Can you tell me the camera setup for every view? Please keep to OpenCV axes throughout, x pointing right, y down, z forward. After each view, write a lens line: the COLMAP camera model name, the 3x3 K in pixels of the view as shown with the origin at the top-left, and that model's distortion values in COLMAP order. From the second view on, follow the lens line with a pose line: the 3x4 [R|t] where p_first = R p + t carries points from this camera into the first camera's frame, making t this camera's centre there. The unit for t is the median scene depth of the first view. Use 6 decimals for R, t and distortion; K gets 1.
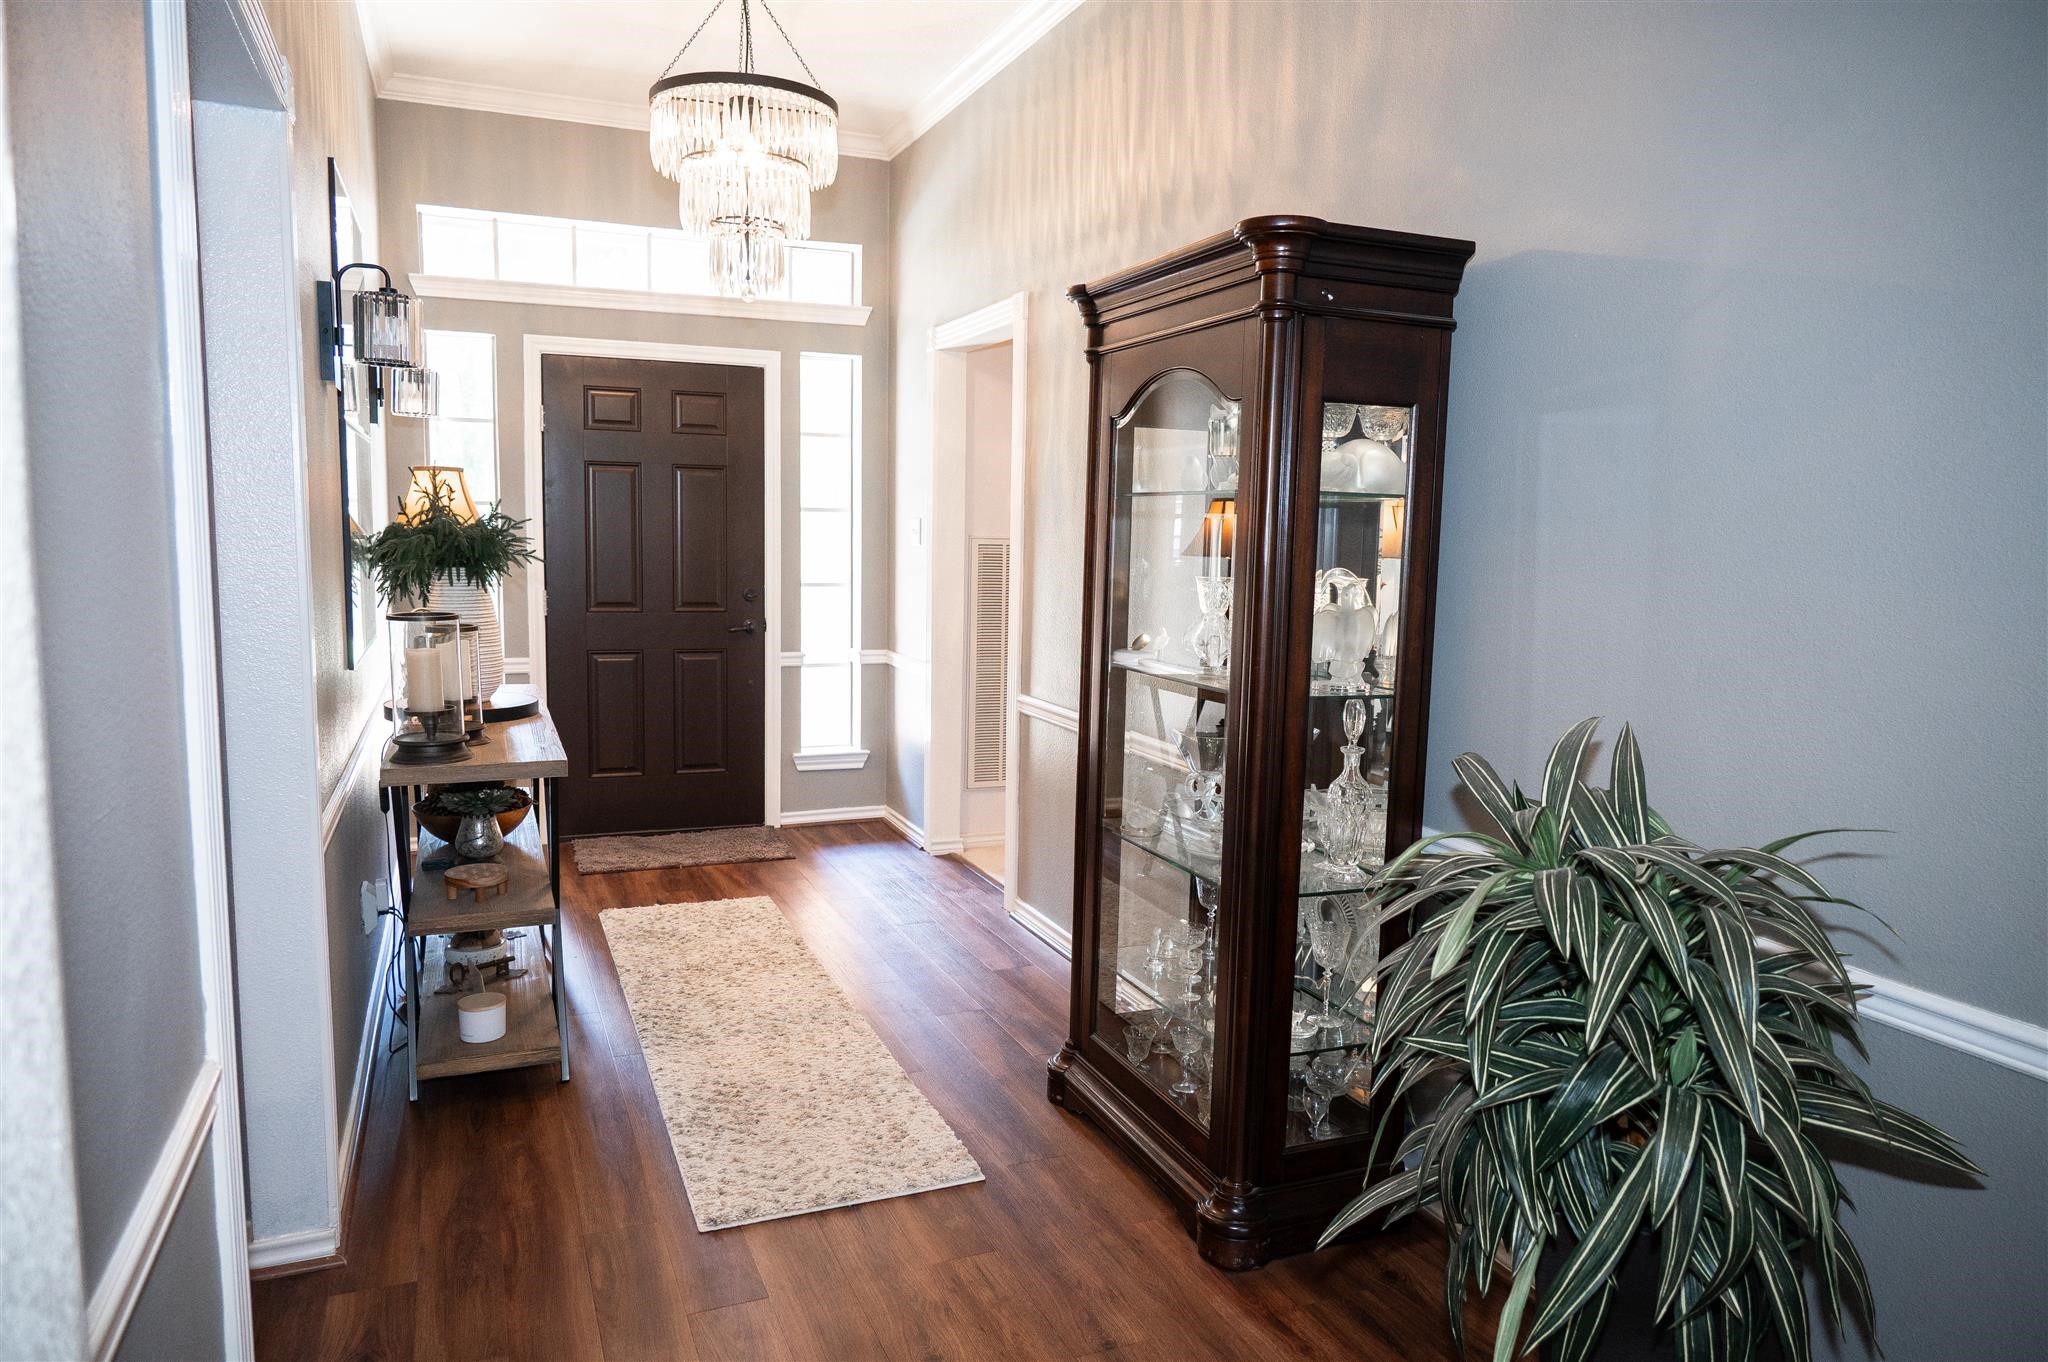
lens RADIAL K [[1339.9, 0, 1008.5], [0, 1339.9, 680.0], [0, 0, 1]] dist [-0.007644, 0.000068]
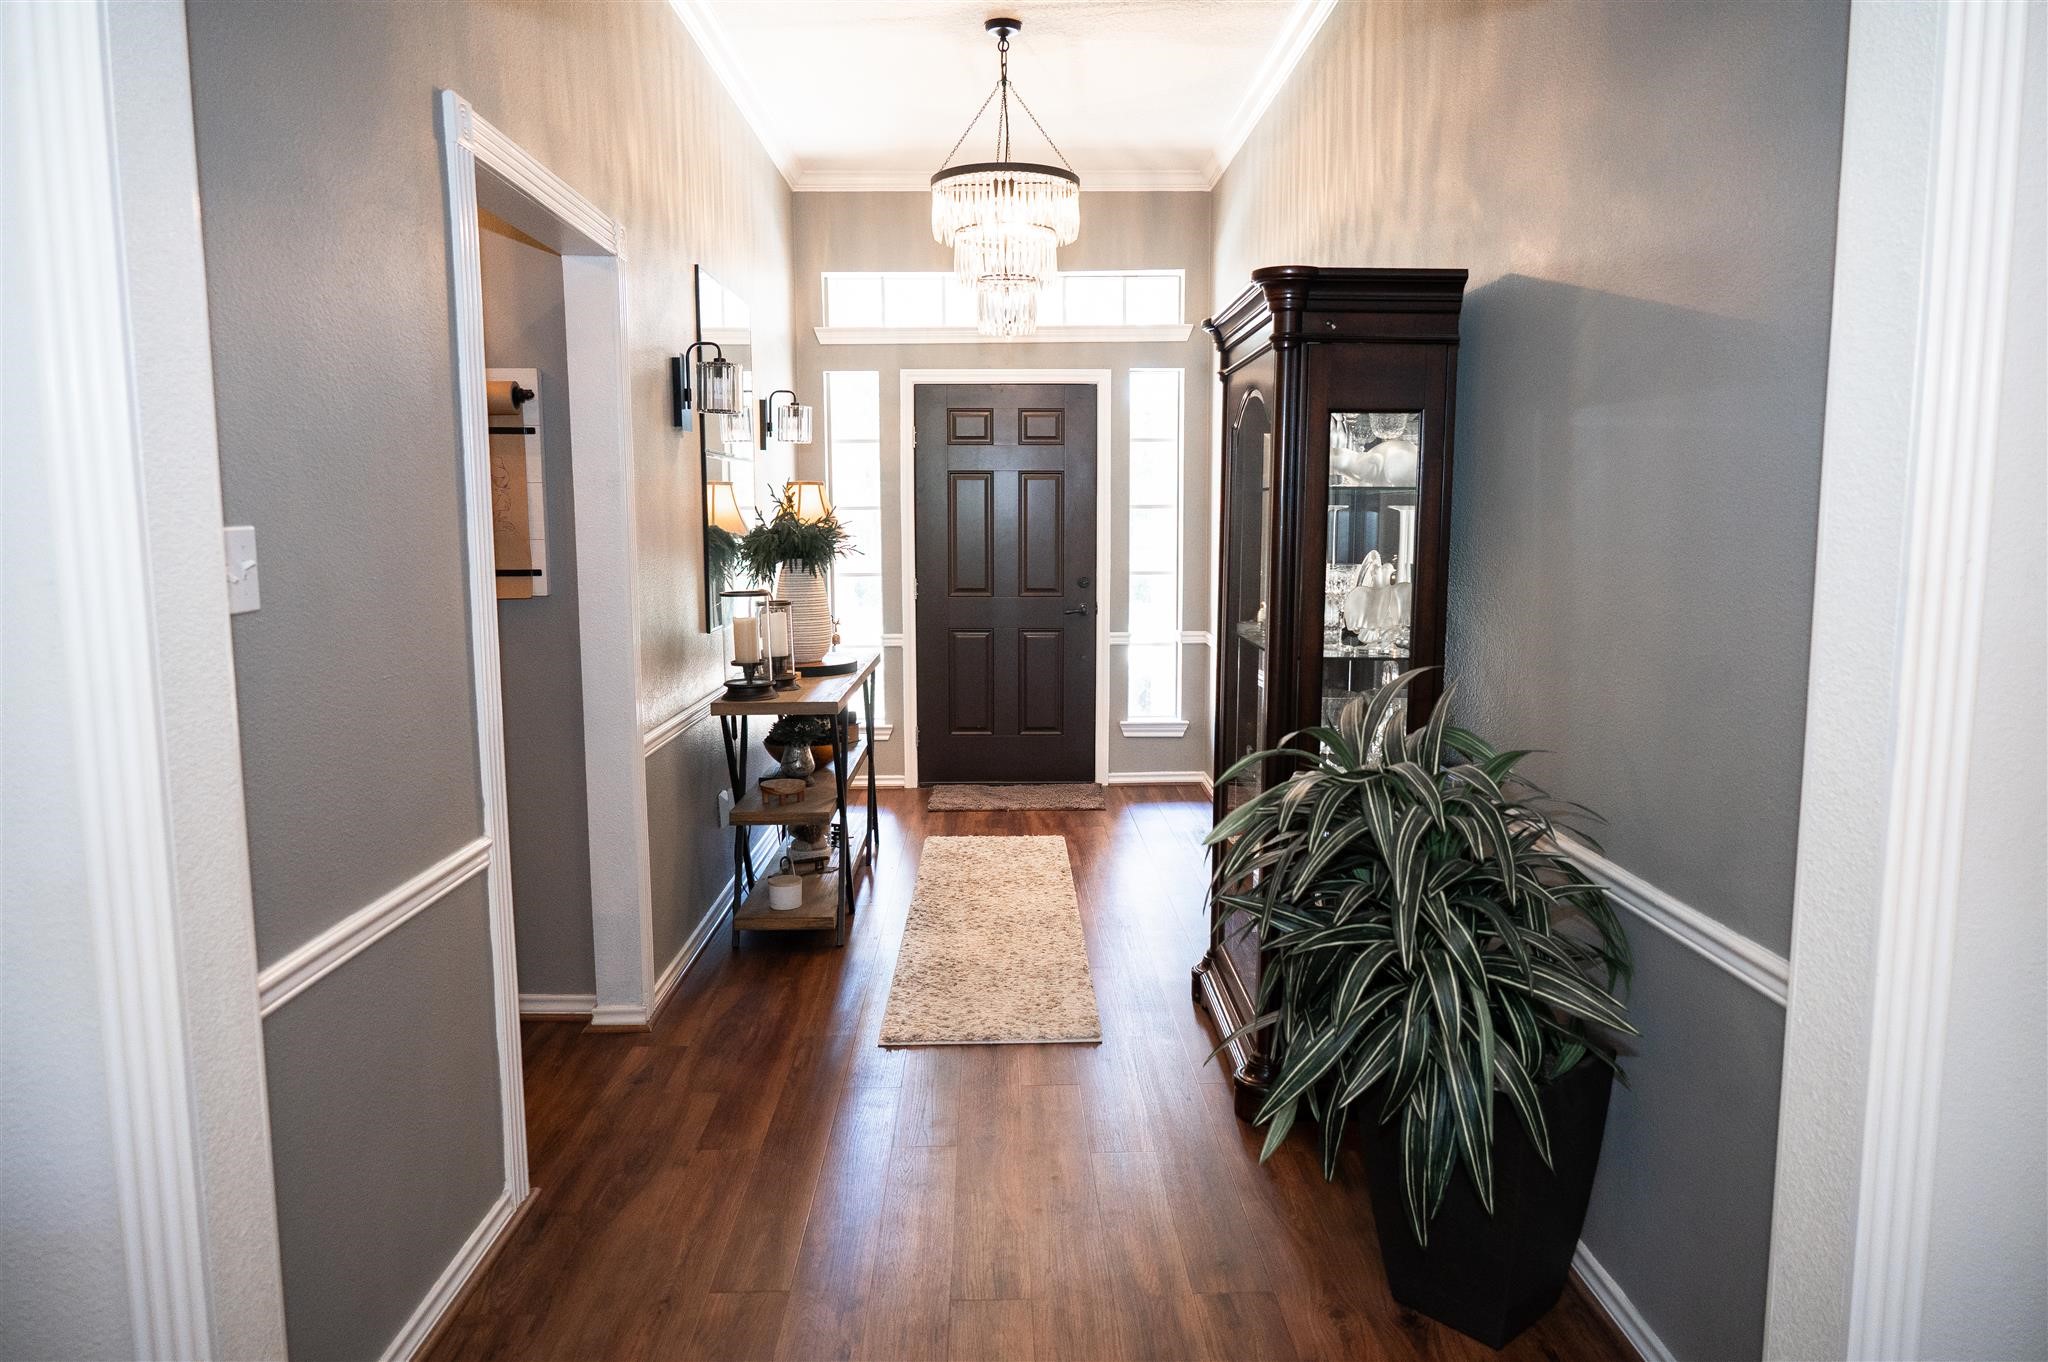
lens RADIAL K [[1339.9, 0, 1008.5], [0, 1339.9, 680.0], [0, 0, 1]] dist [-0.007644, 0.000068]
pose [[0.930365, 0.023600, -0.365875, 0.251649], [-0.021989, 0.999721, 0.008572, 0.018266], [0.365976, 0.000070, 0.930624, -0.143364]]
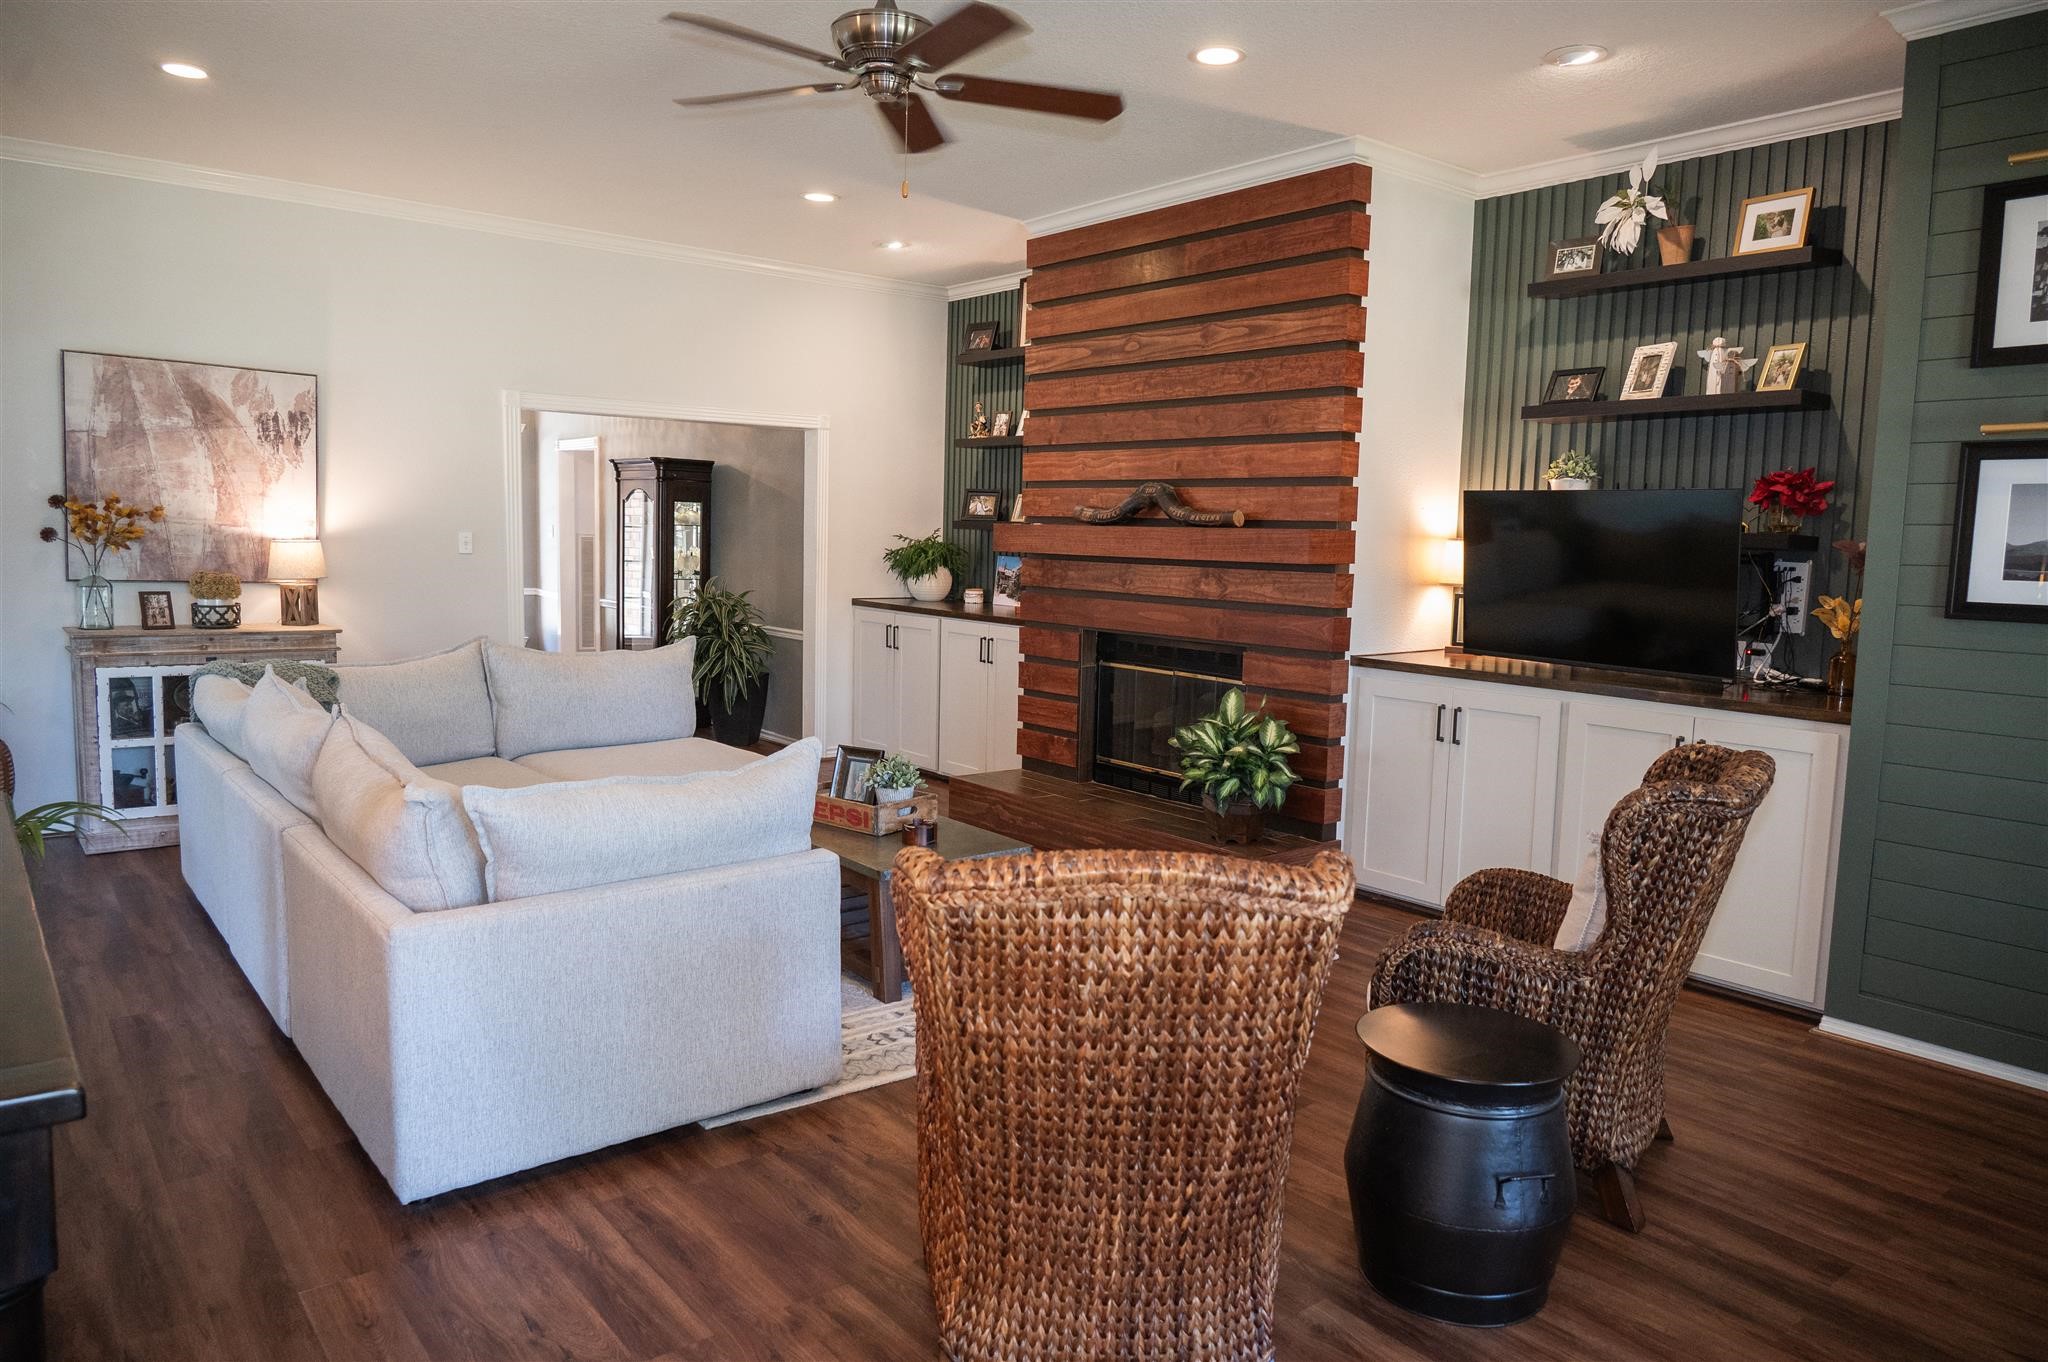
lens RADIAL K [[1339.9, 0, 1008.5], [0, 1339.9, 680.0], [0, 0, 1]] dist [-0.007644, 0.000068]
pose [[0.959124, -0.023086, 0.282042, 0.035554], [0.022072, 0.999733, 0.006774, 0.185279], [-0.282123, -0.000271, 0.959378, -1.827366]]
